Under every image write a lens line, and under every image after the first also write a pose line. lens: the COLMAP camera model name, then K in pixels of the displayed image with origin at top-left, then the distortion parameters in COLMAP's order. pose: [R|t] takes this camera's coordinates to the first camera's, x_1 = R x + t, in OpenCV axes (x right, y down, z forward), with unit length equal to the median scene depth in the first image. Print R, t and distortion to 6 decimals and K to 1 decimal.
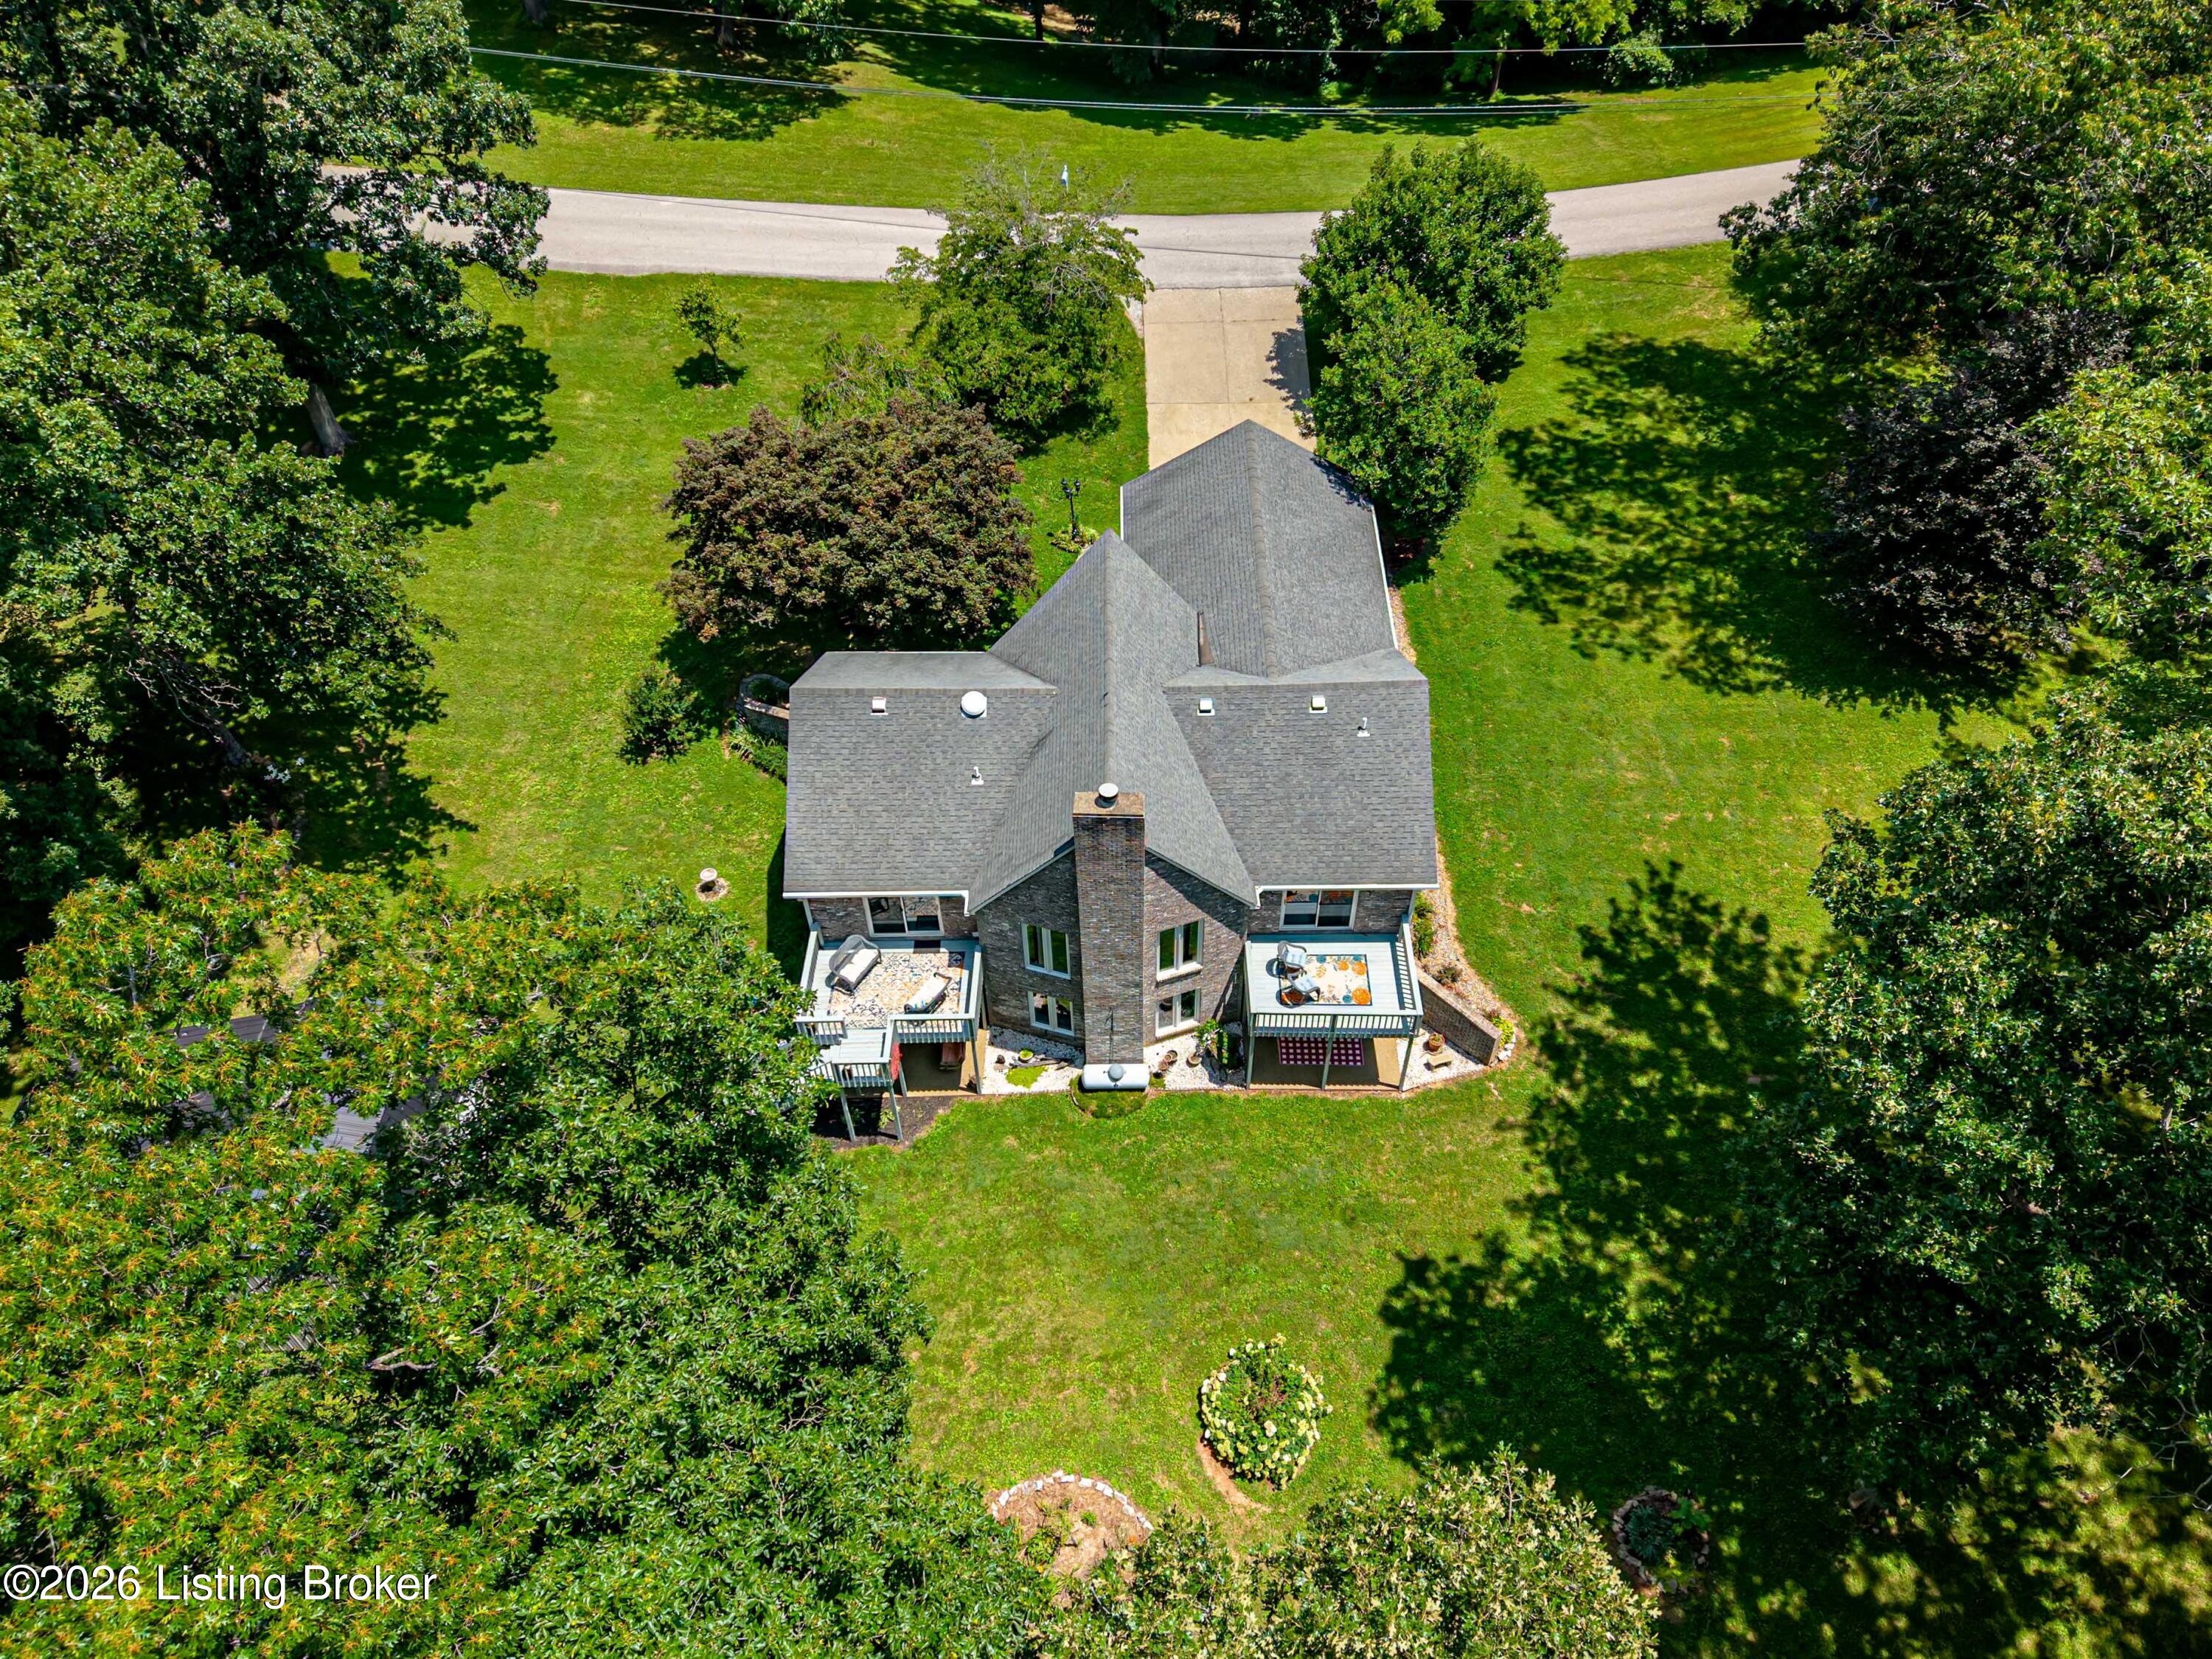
lens RADIAL K [[1537.0, 0, 1119.9], [0, 1537.0, 838.8], [0, 0, 1]] dist [0.257805, -0.198286]
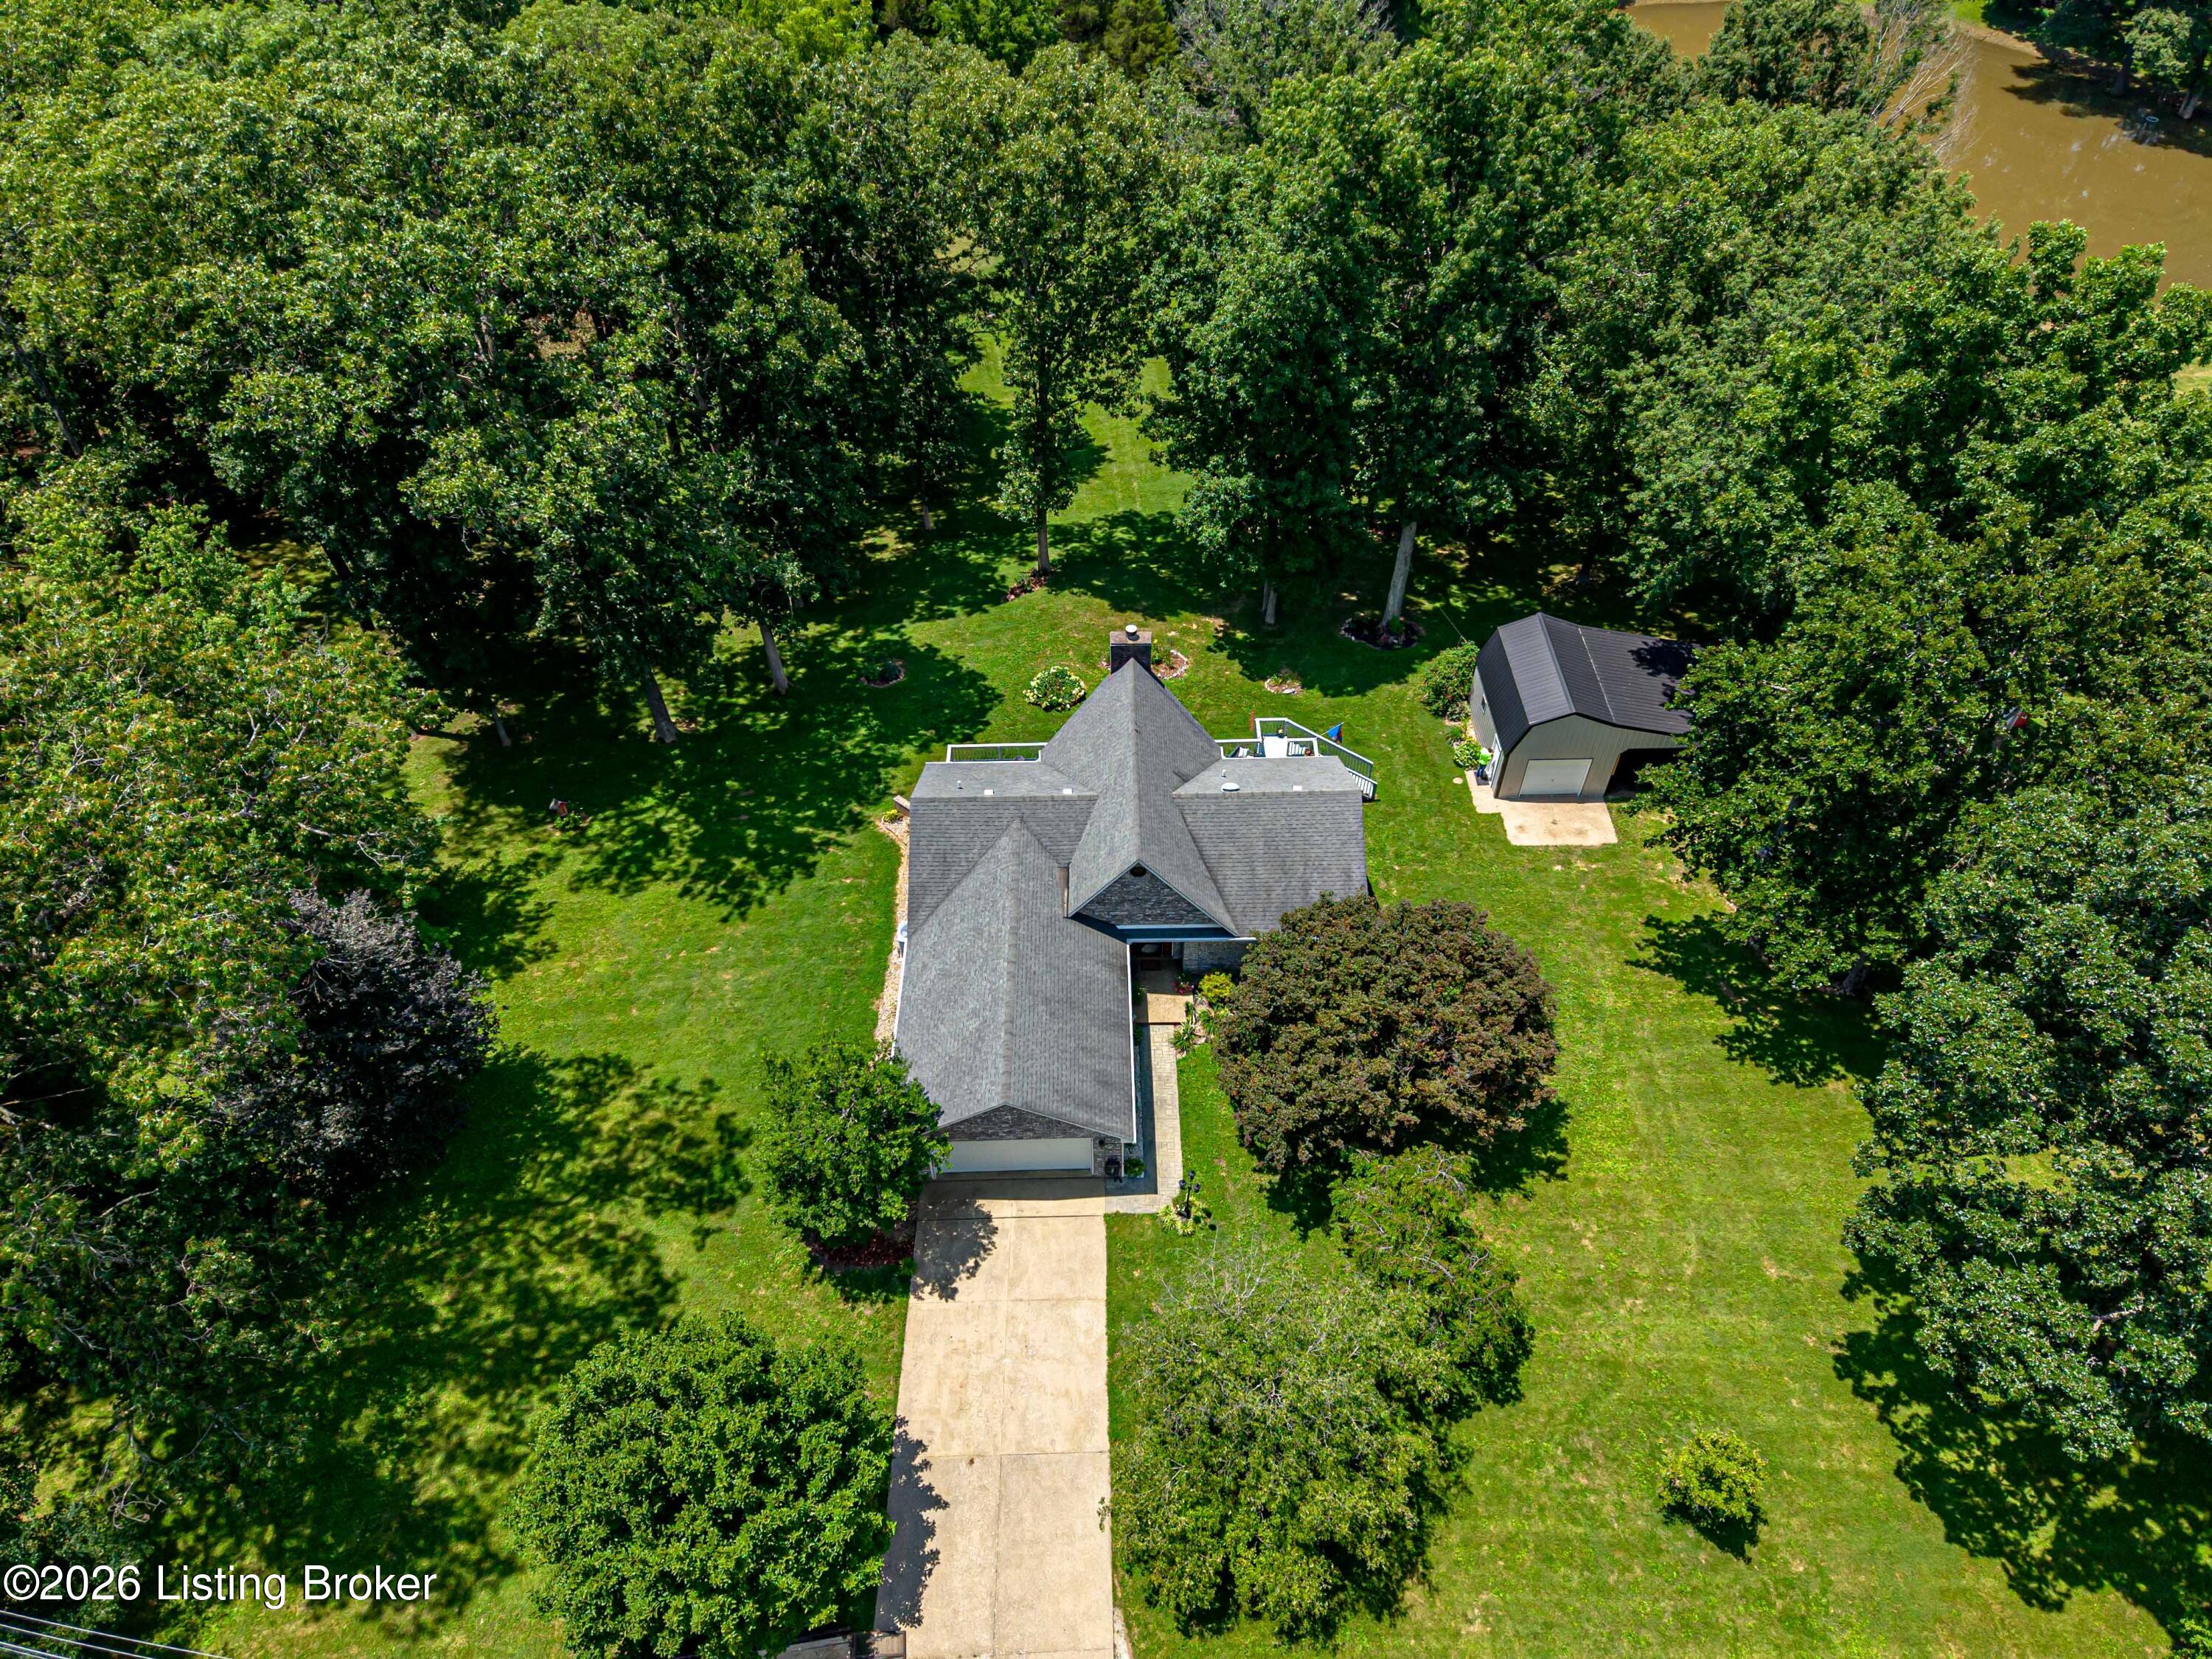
lens RADIAL K [[1537.0, 0, 1119.9], [0, 1537.0, 838.8], [0, 0, 1]] dist [0.257805, -0.198286]
pose [[-0.999845, 0.017579, -0.000384, 0.005805], [-0.001531, -0.065287, 0.997865, -1.153269], [0.017517, 0.997712, 0.065304, 0.731590]]
